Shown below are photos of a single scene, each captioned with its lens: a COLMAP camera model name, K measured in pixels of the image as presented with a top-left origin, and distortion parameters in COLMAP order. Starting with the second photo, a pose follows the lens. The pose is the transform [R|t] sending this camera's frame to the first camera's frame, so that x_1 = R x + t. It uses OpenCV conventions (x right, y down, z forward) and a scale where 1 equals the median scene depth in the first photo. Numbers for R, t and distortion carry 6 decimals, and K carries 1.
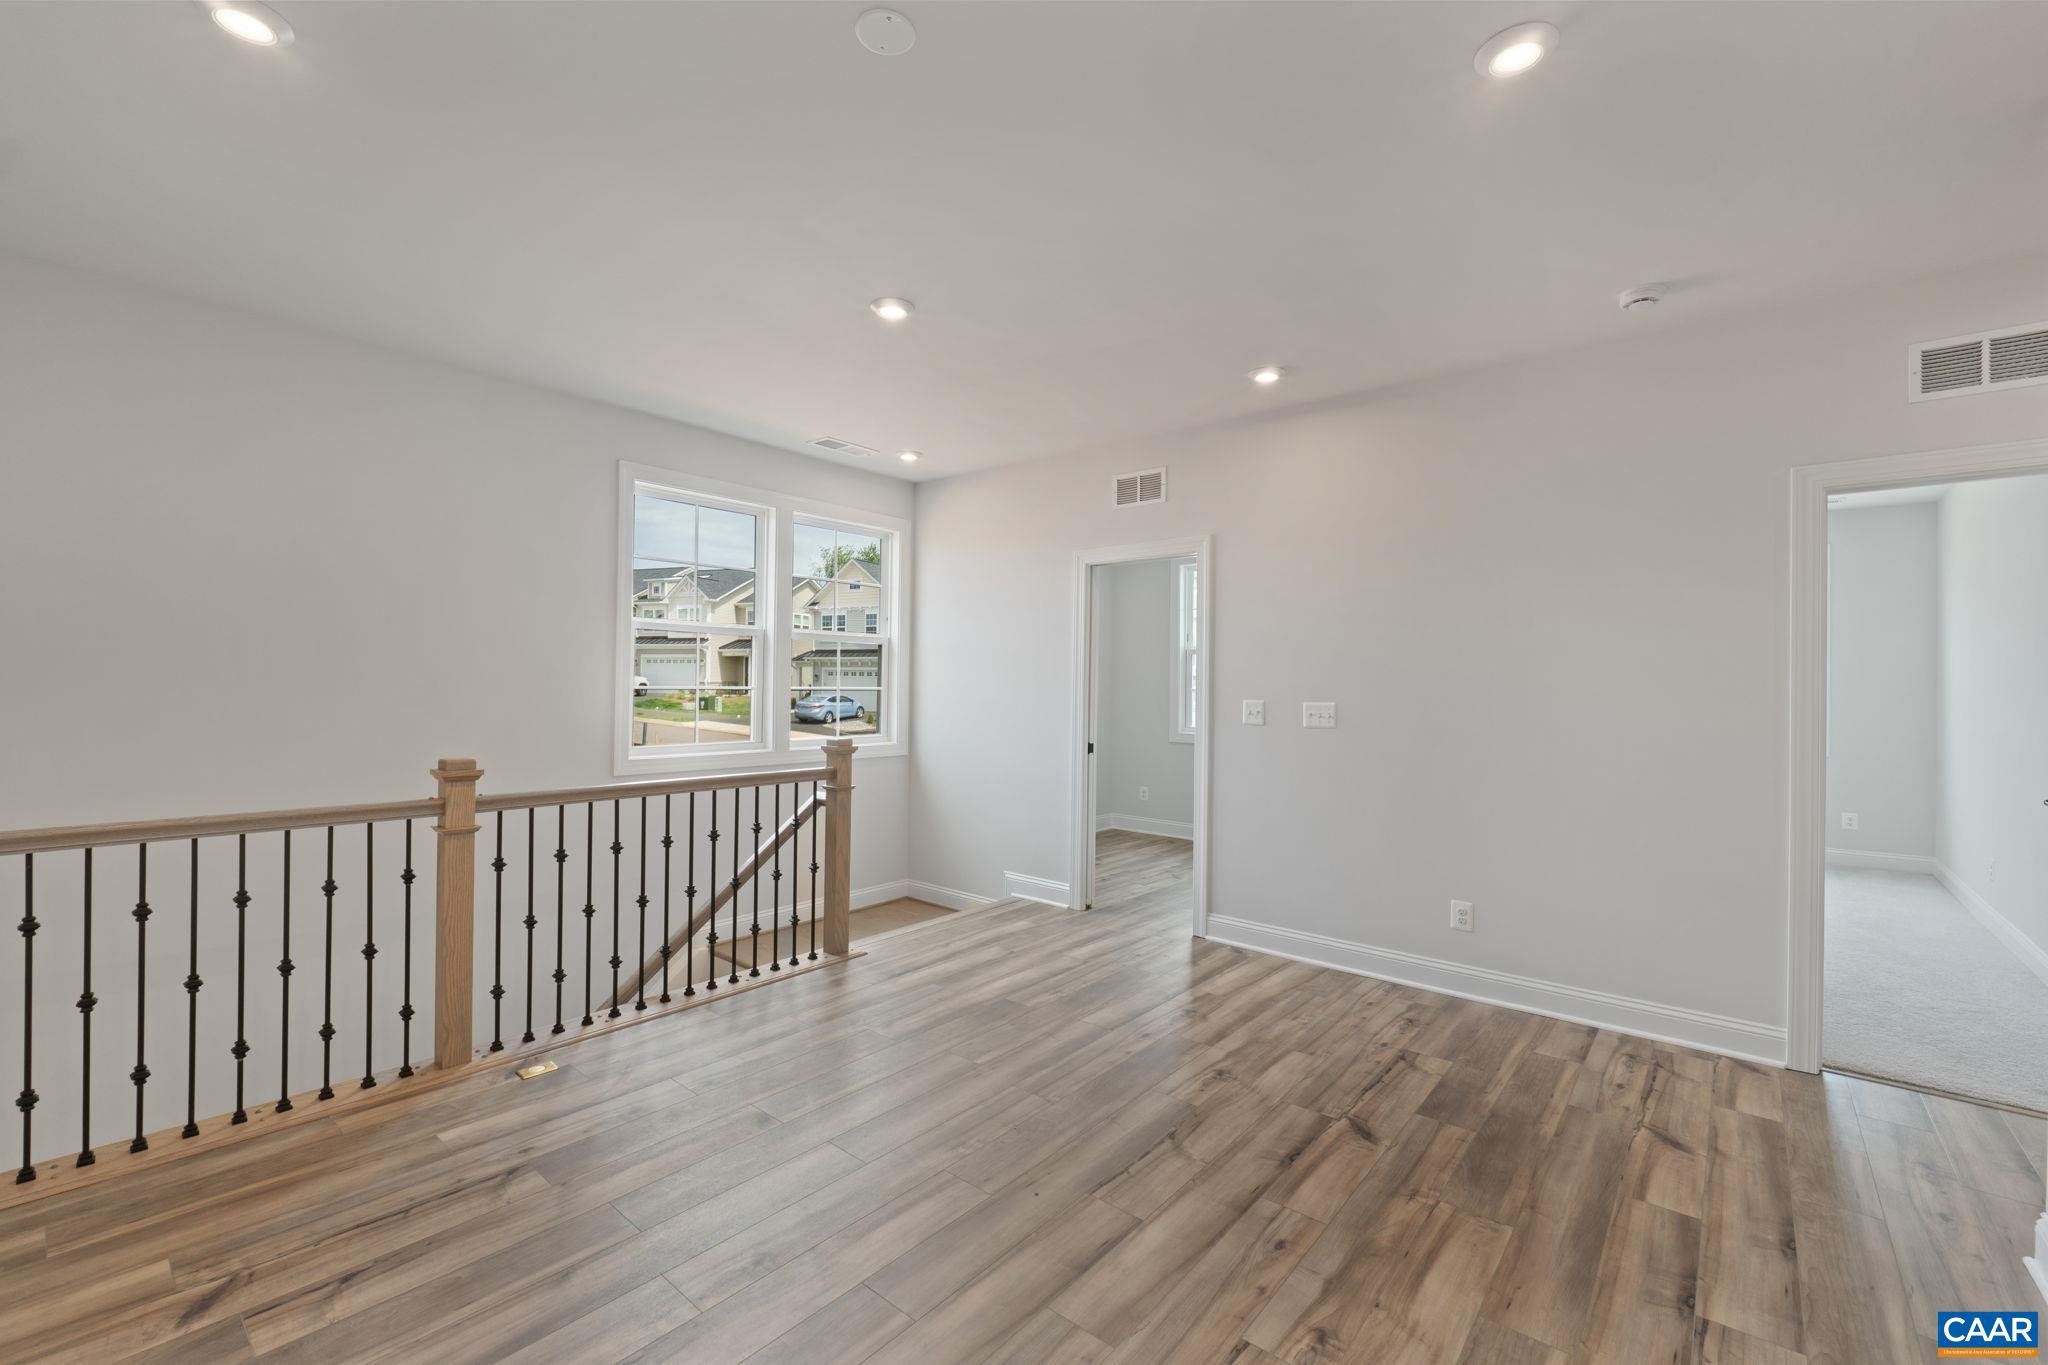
lens RADIAL K [[841.3, 0, 1037.7], [0, 841.3, 671.8], [0, 0, 1]] dist [-0.012524, -0.000674]
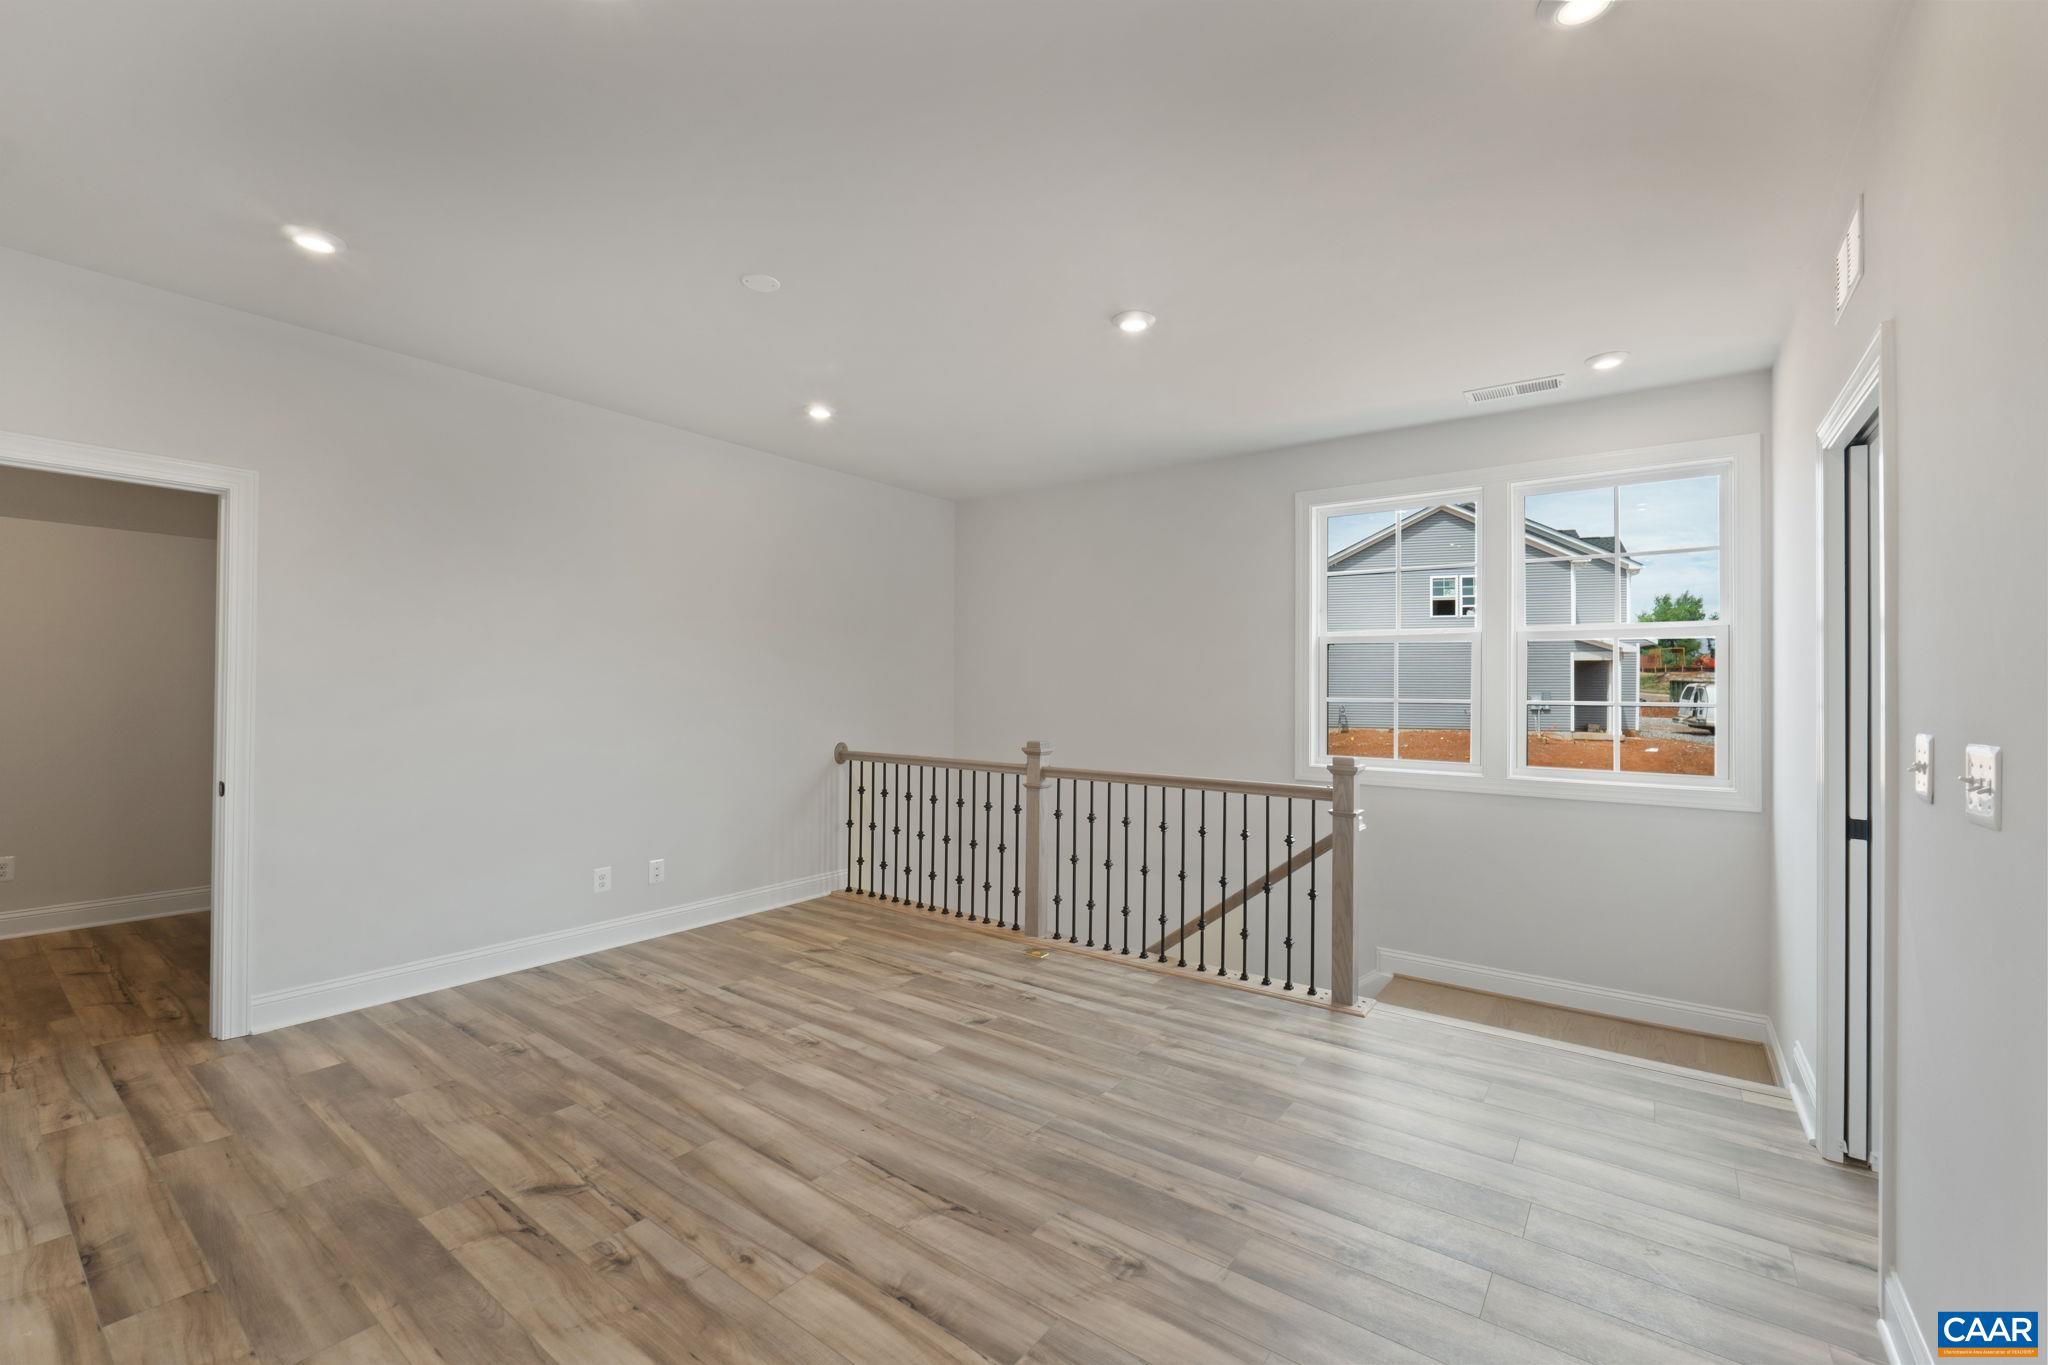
lens RADIAL K [[841.3, 0, 1010.8], [0, 841.3, 687.8], [0, 0, 1]] dist [-0.012524, -0.000674]
pose [[0.059470, -0.008971, -0.998190, 0.990979], [0.005949, 0.999945, -0.008632, 0.018401], [0.998212, -0.005425, 0.059520, 0.960151]]
